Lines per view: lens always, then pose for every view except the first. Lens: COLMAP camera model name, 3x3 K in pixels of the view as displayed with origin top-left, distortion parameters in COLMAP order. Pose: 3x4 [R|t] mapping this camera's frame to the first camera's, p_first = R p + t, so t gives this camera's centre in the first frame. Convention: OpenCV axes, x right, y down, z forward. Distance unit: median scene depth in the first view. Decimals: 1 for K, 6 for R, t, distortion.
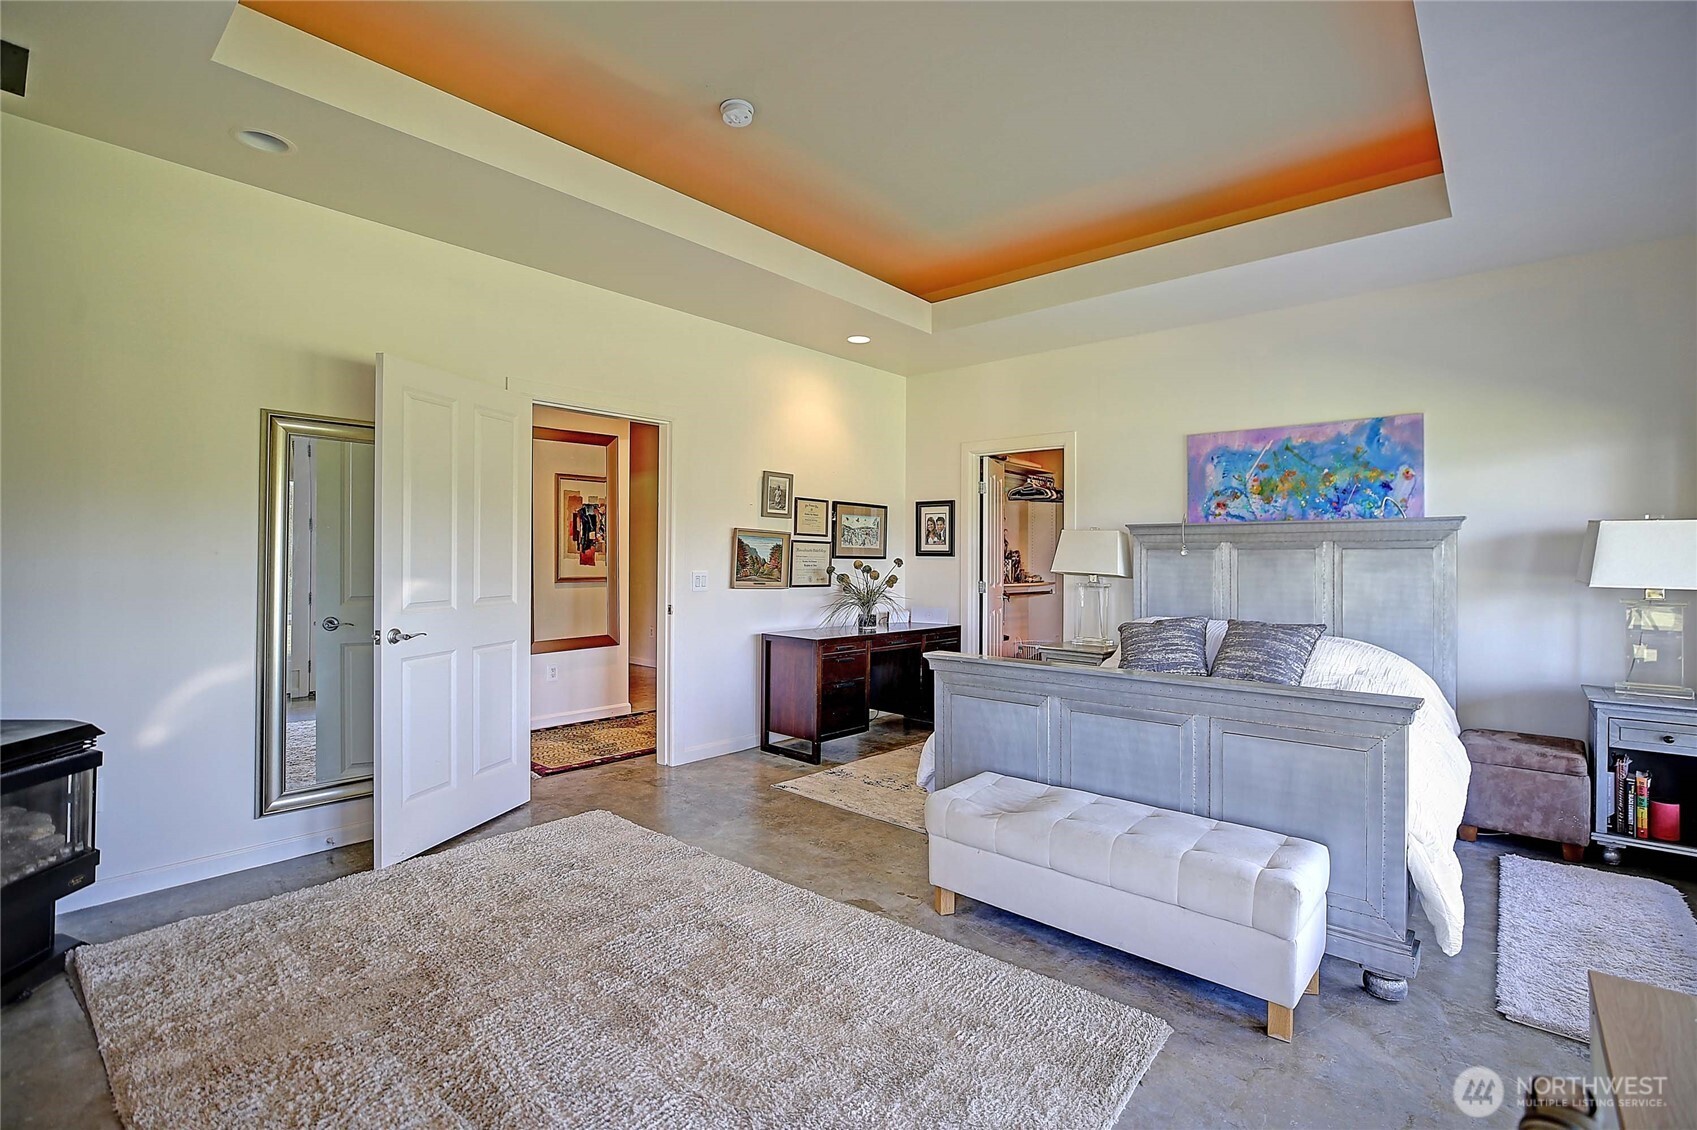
lens RADIAL K [[777.7, 0, 855.9], [0, 777.7, 556.0], [0, 0, 1]] dist [-0.020011, 0.000182]
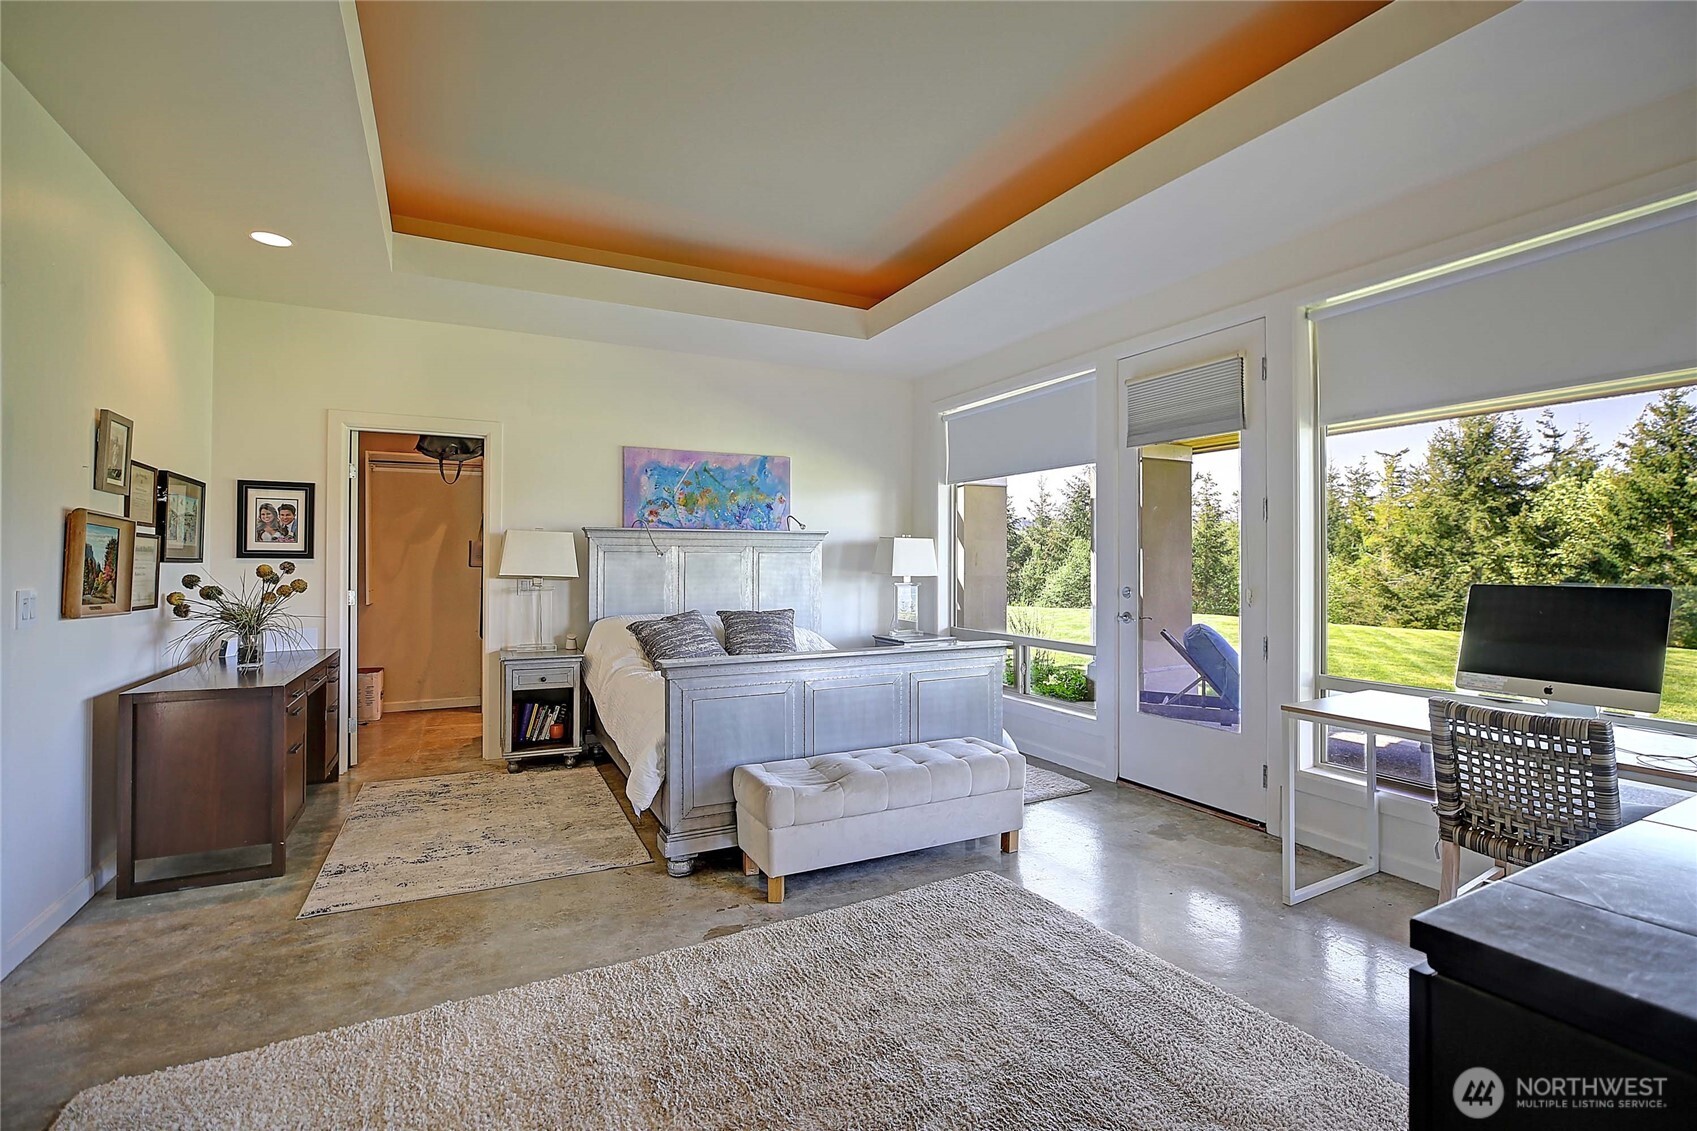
lens RADIAL K [[777.7, 0, 871.2], [0, 777.7, 558.8], [0, 0, 1]] dist [-0.020011, 0.000182]
pose [[0.353521, -0.002556, 0.935423, -0.486373], [0.000194, 0.999996, 0.002660, -0.001427], [-0.935427, -0.000759, 0.353520, 0.306266]]
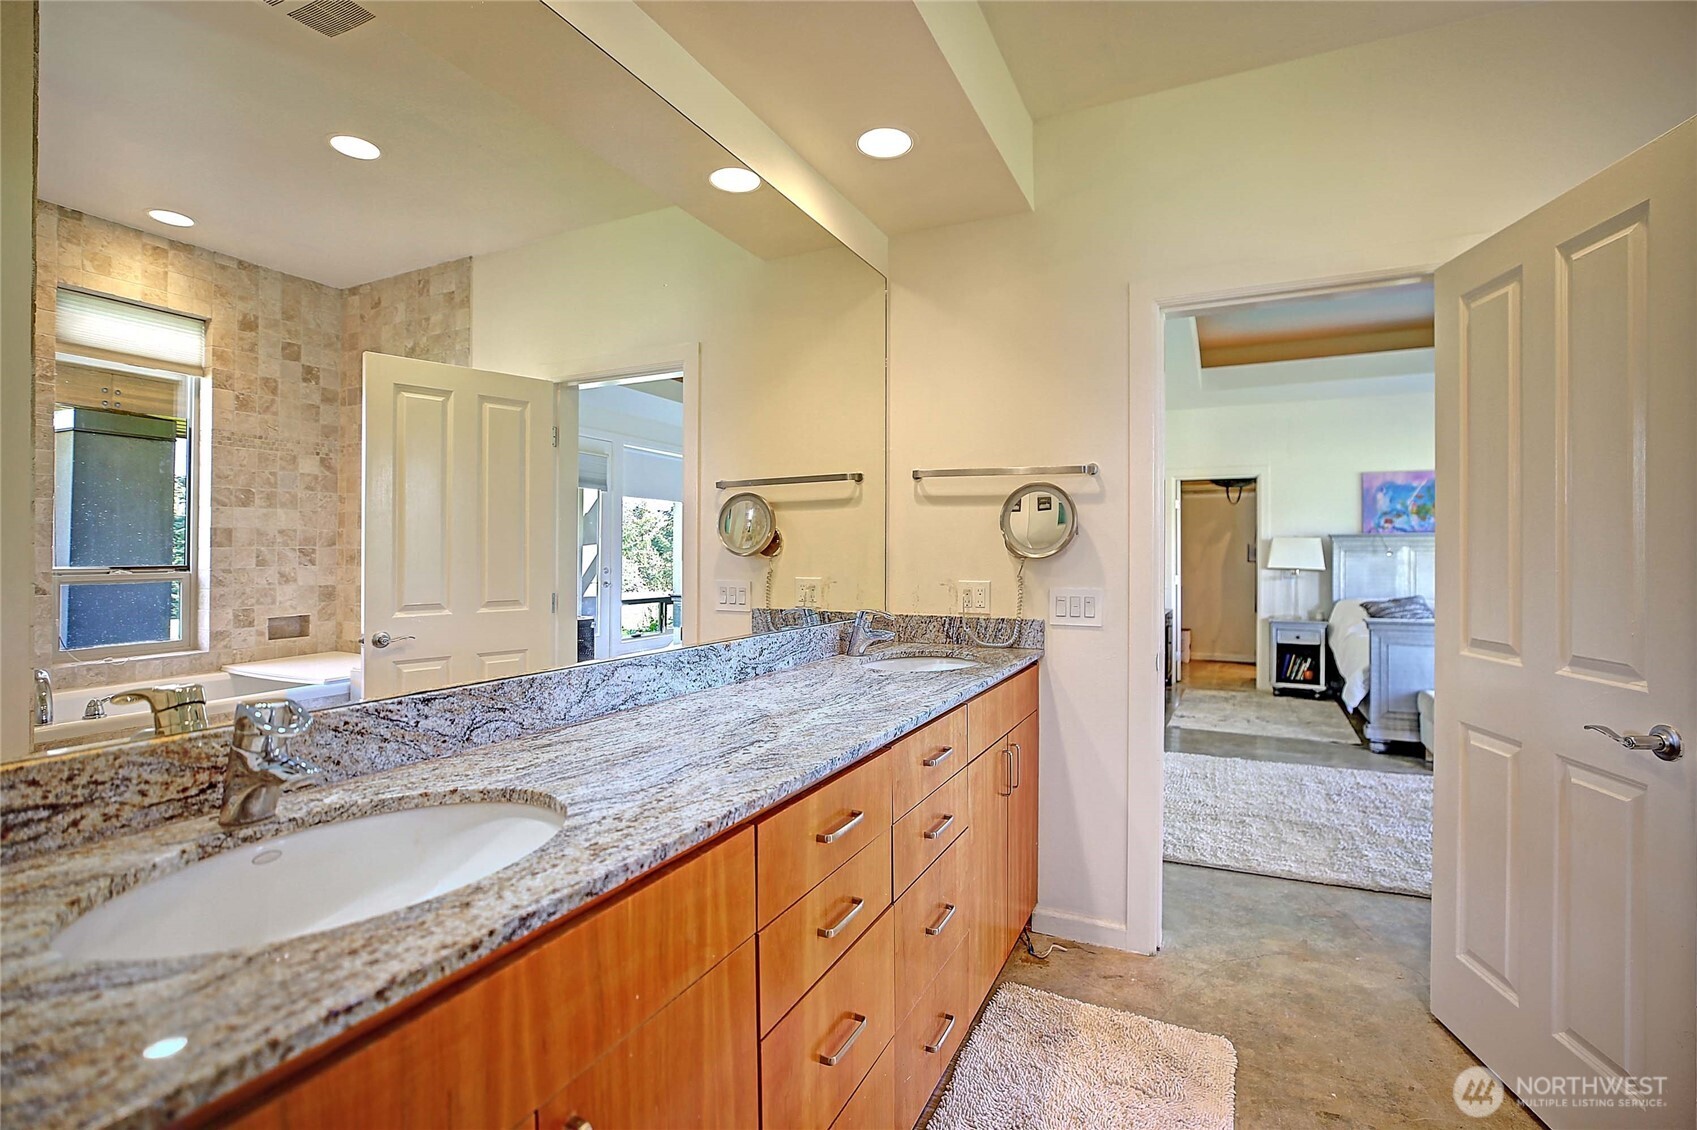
lens RADIAL K [[777.7, 0, 842.0], [0, 777.7, 548.5], [0, 0, 1]] dist [-0.020011, 0.000182]
pose [[0.968929, -0.001904, 0.247331, -0.917672], [0.003891, 0.999964, -0.007547, -0.006821], [-0.247308, 0.008275, 0.968902, -0.167650]]
